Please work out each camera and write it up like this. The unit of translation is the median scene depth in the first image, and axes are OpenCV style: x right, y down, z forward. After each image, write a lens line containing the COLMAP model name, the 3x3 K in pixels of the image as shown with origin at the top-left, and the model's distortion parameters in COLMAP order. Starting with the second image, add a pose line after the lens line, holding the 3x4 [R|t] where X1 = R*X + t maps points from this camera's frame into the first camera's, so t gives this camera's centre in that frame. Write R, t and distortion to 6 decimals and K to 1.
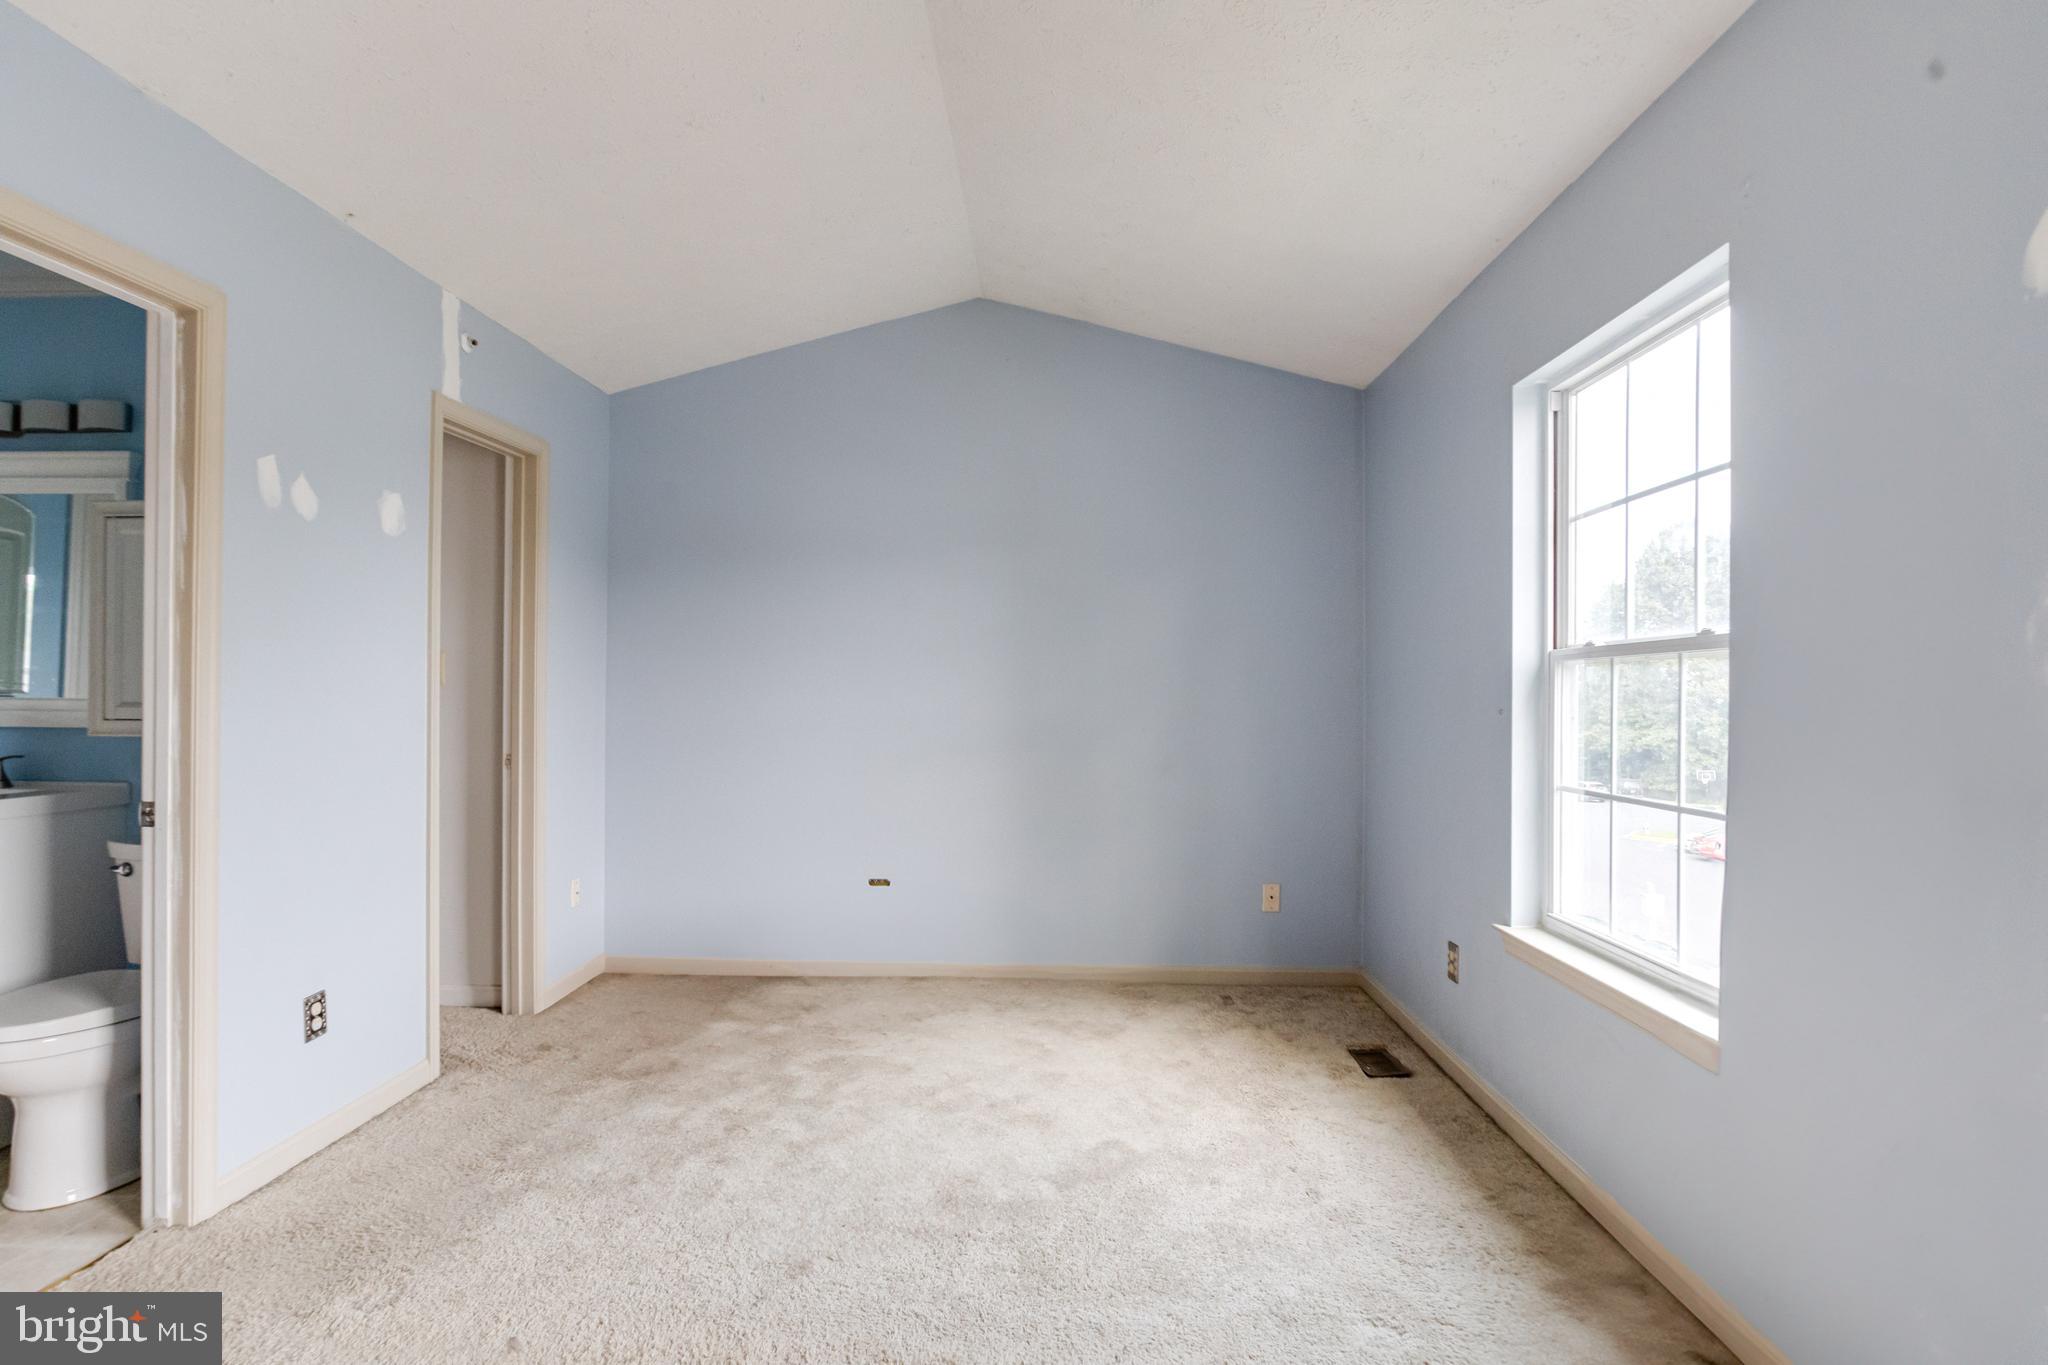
lens RADIAL K [[1066.2, 0, 1005.2], [0, 1066.2, 681.3], [0, 0, 1]] dist [-0.031190, 0.019346]
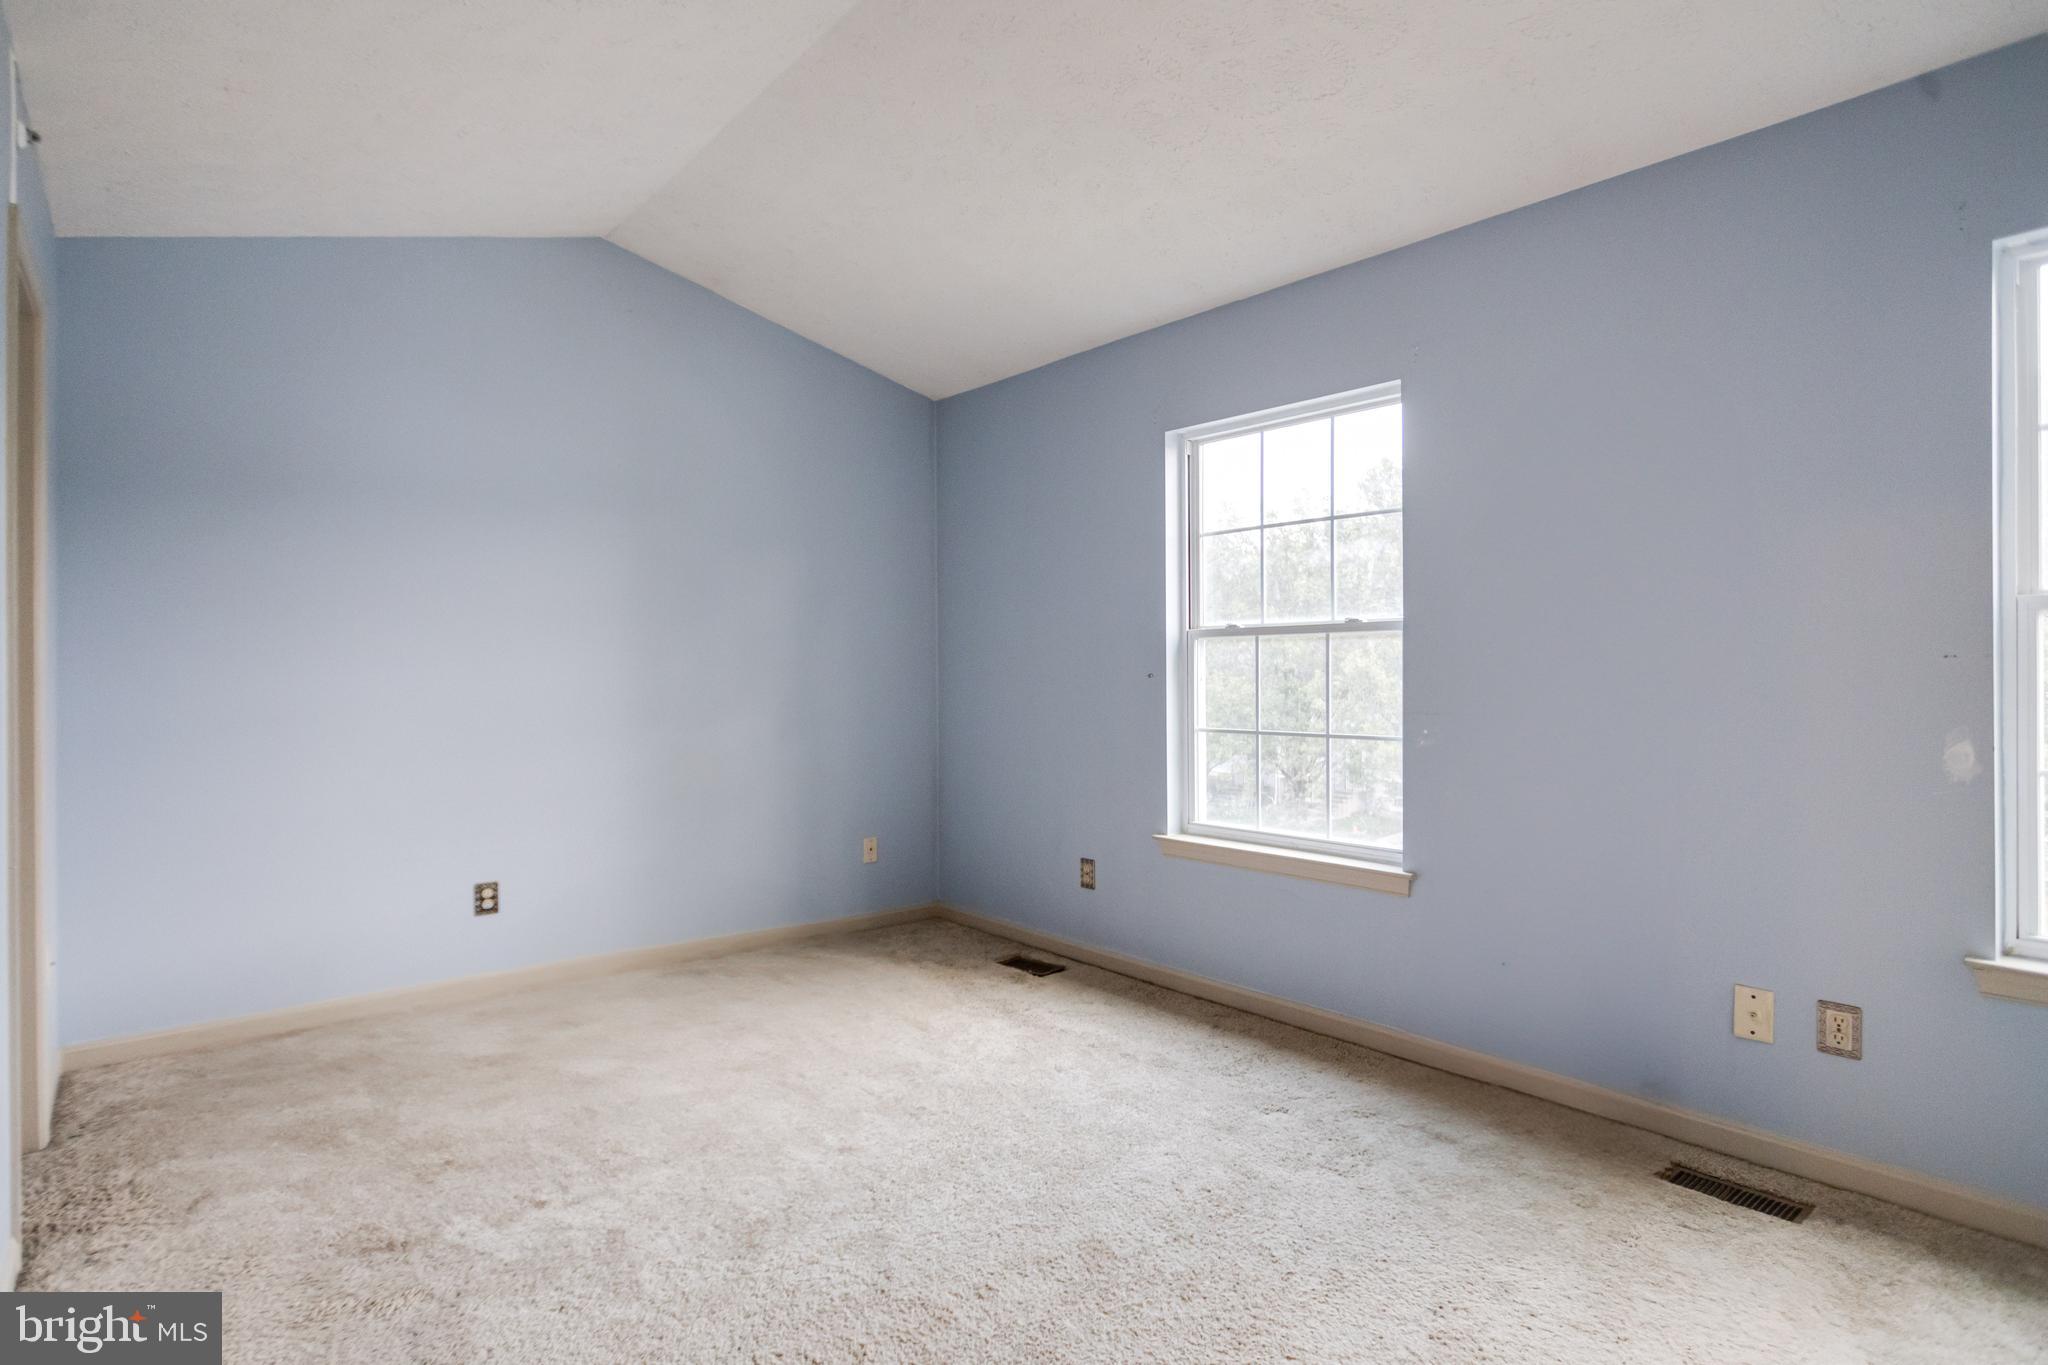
lens RADIAL K [[1066.2, 0, 1000.5], [0, 1066.2, 653.4], [0, 0, 1]] dist [-0.031190, 0.019346]
pose [[0.748548, -0.000368, 0.663080, -0.586463], [0.002018, 0.999996, -0.001723, 0.003414], [-0.663077, 0.002627, 0.748547, 0.130576]]
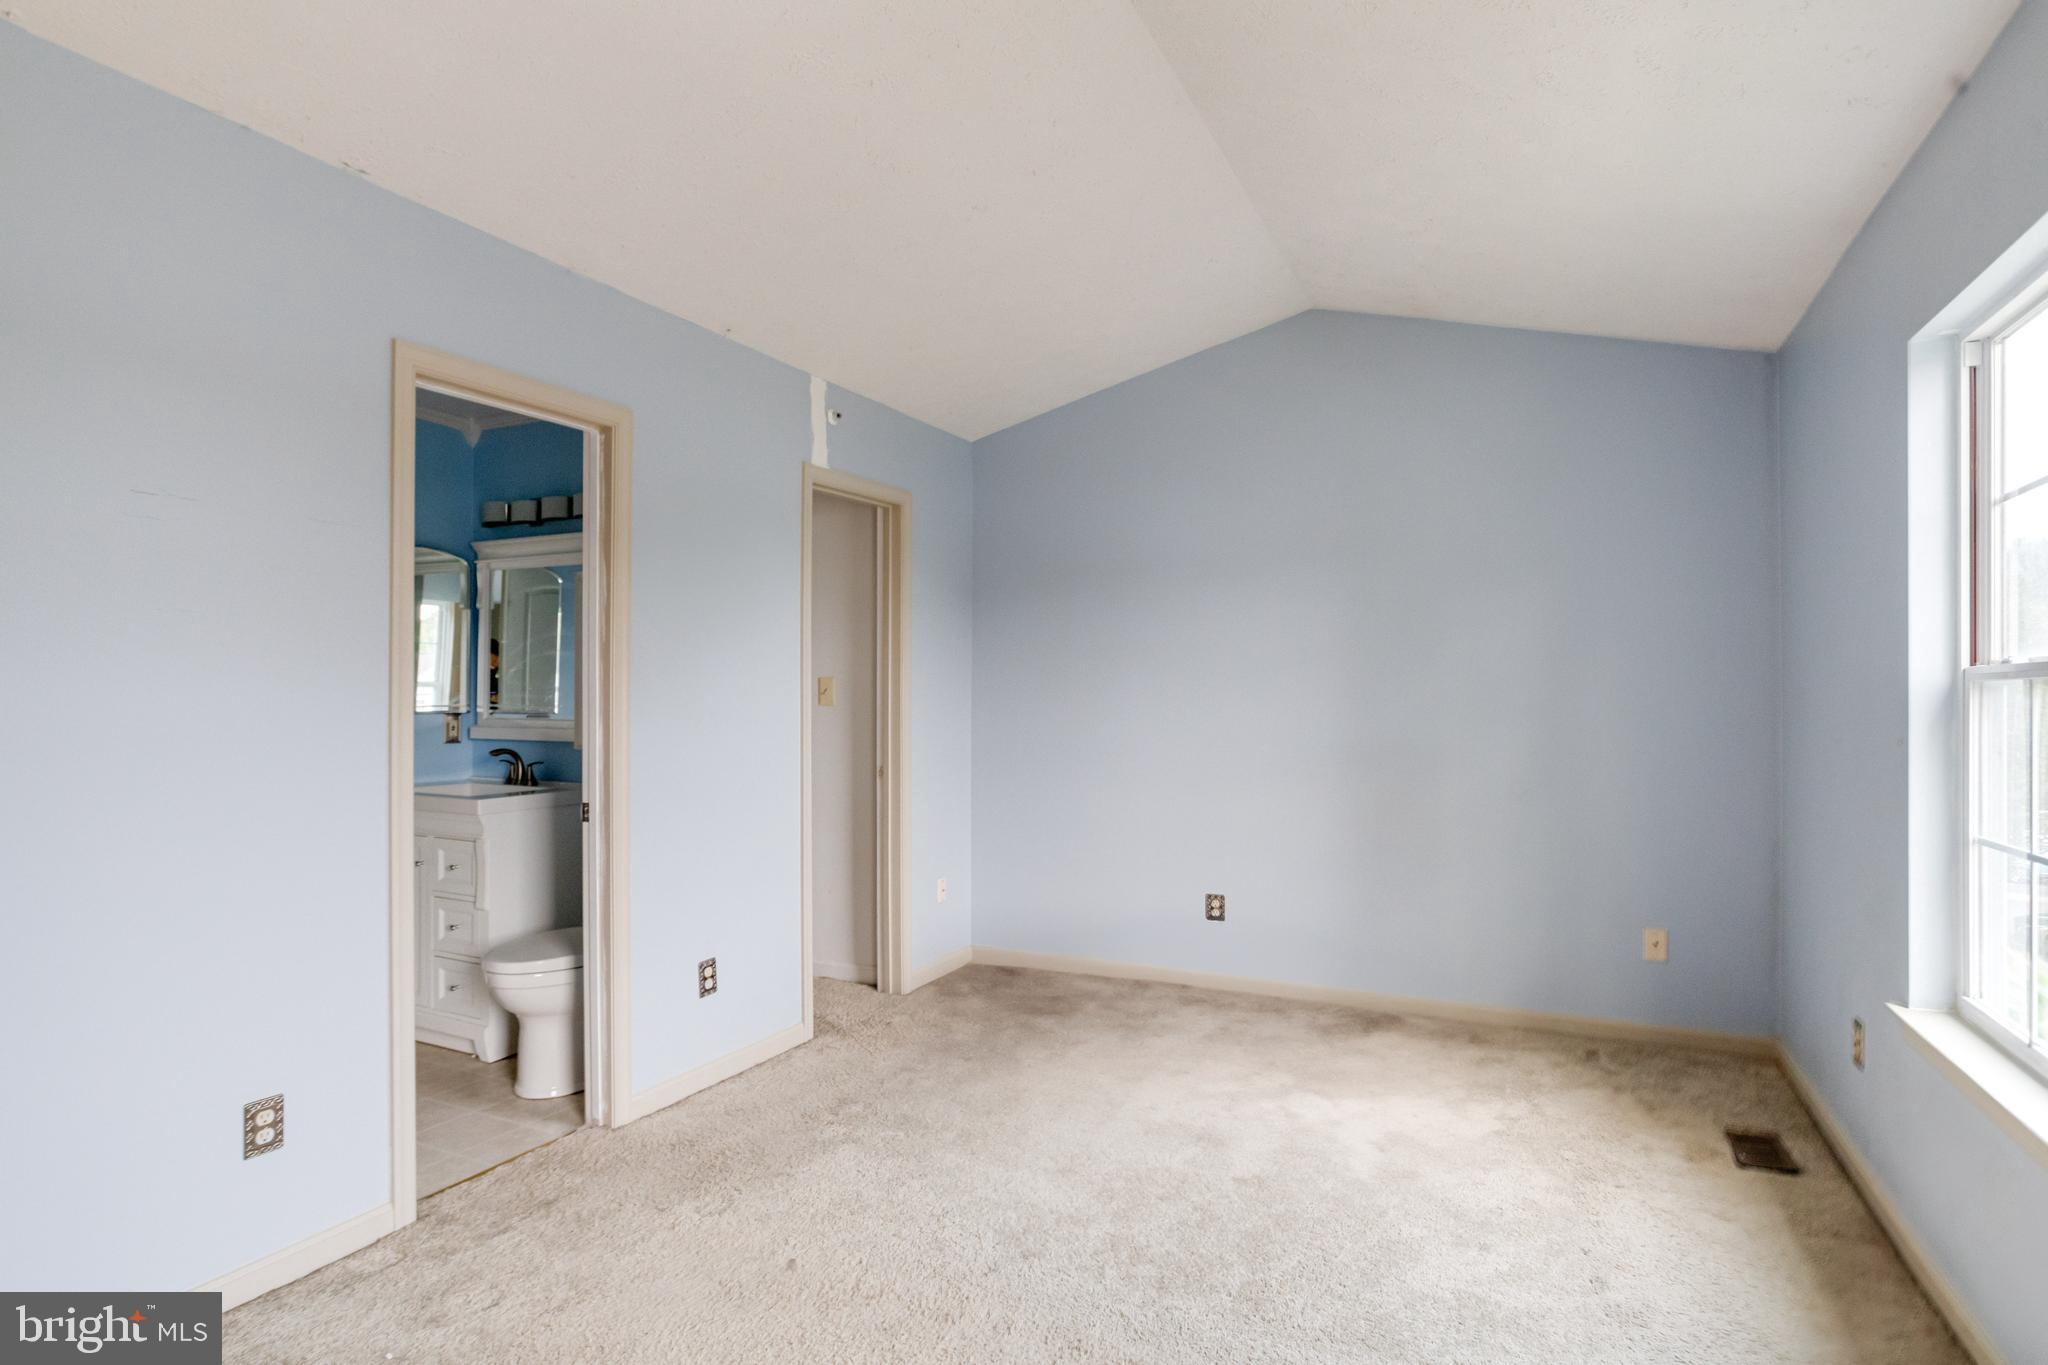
lens RADIAL K [[1066.2, 0, 1023.4], [0, 1066.2, 685.6], [0, 0, 1]] dist [-0.031190, 0.019346]
pose [[0.920616, -0.008884, -0.390367, 0.172588], [0.008789, 0.999959, -0.002032, -0.020265], [0.390369, -0.001561, 0.920657, -0.007890]]
